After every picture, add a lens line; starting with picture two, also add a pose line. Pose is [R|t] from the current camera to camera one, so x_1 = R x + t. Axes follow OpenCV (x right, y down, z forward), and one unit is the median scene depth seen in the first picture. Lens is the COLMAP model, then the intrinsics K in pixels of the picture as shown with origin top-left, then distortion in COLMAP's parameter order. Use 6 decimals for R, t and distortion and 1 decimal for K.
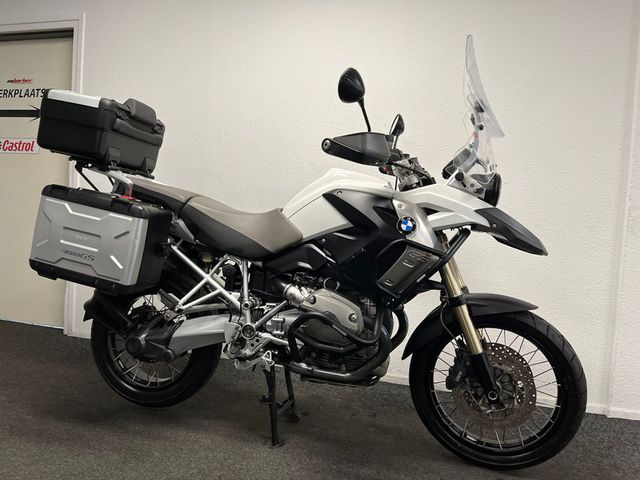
lens RADIAL K [[486.7, 0, 325.1], [0, 486.7, 236.9], [0, 0, 1]] dist [0.067462, -0.082748]
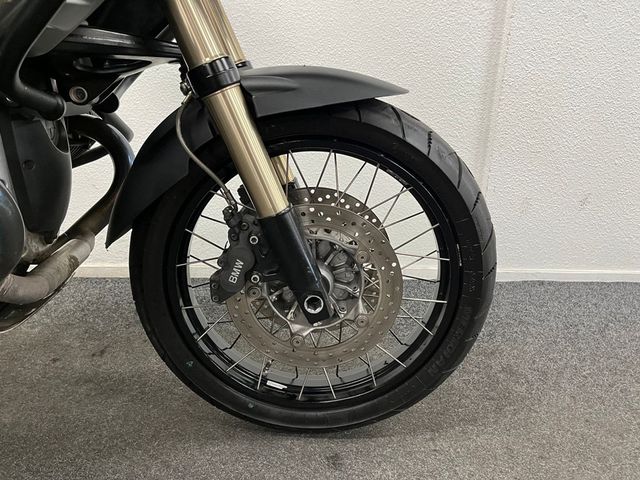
lens RADIAL K [[486.7, 0, 322.5], [0, 486.7, 239.4], [0, 0, 1]] dist [0.067462, -0.082748]
pose [[0.941234, -0.121874, 0.315000, 0.211004], [0.033512, 0.961725, 0.271958, 0.145347], [-0.336088, -0.245420, 0.909293, 0.597029]]
